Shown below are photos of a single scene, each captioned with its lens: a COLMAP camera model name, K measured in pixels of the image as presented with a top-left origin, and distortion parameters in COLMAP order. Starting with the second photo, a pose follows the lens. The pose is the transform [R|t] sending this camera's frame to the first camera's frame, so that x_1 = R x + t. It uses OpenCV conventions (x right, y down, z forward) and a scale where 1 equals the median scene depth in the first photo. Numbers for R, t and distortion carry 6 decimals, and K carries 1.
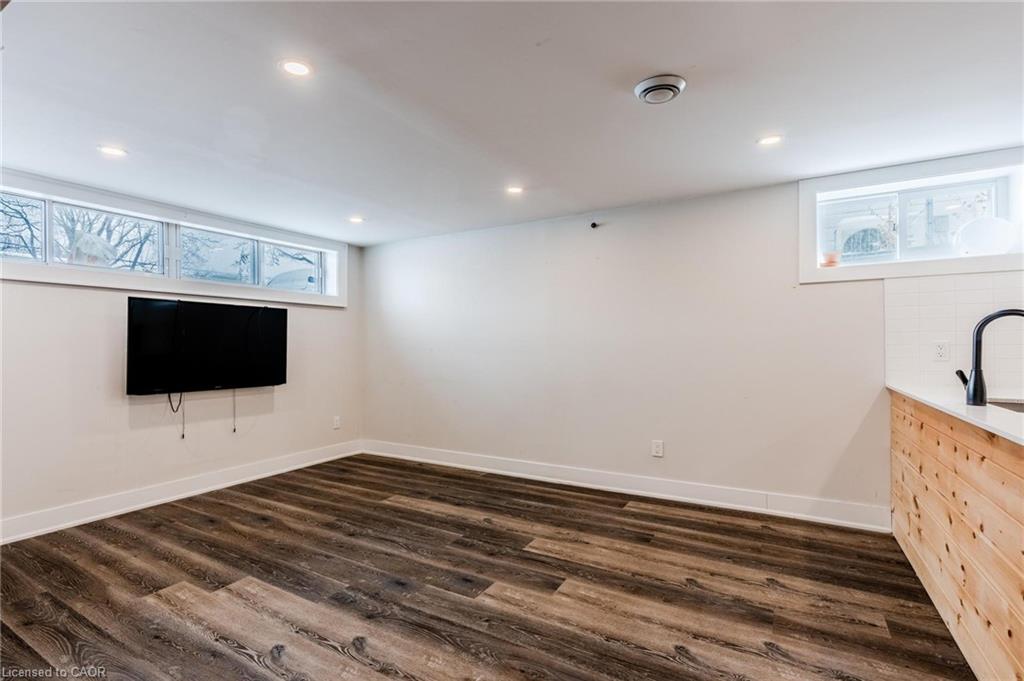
lens RADIAL K [[479.5, 0, 509.7], [0, 479.5, 343.2], [0, 0, 1]] dist [-0.005157, 0.002518]
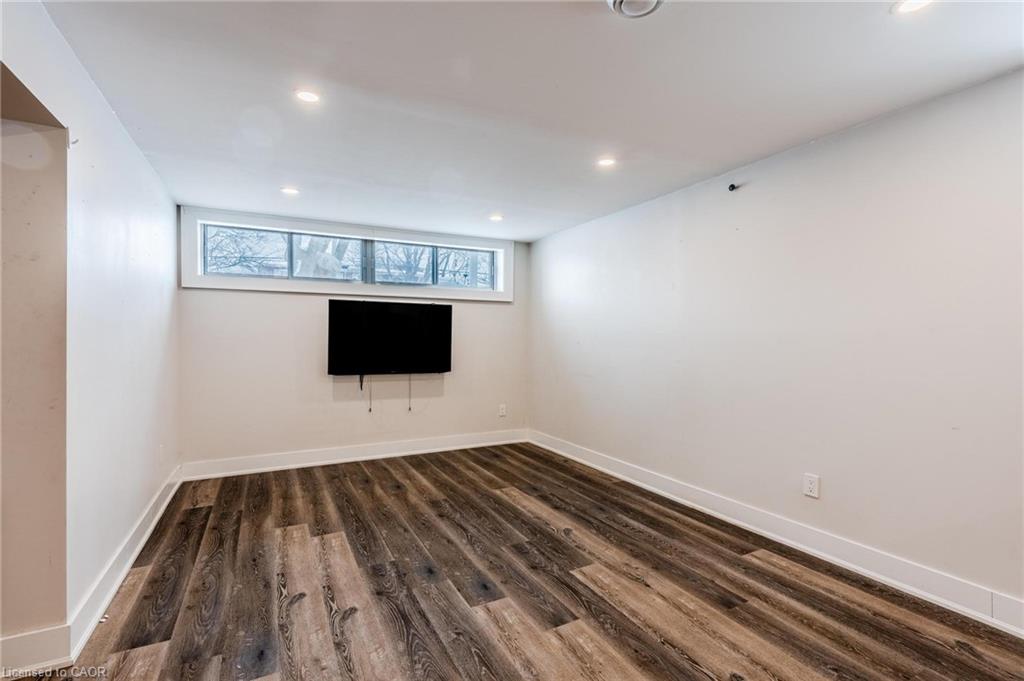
lens RADIAL K [[479.5, 0, 511.8], [0, 479.5, 337.1], [0, 0, 1]] dist [-0.005157, 0.002518]
pose [[0.843116, 0.006951, -0.537687, 0.356725], [-0.005264, 0.999975, 0.004672, -0.003086], [0.537706, -0.001108, 0.843132, 0.177157]]
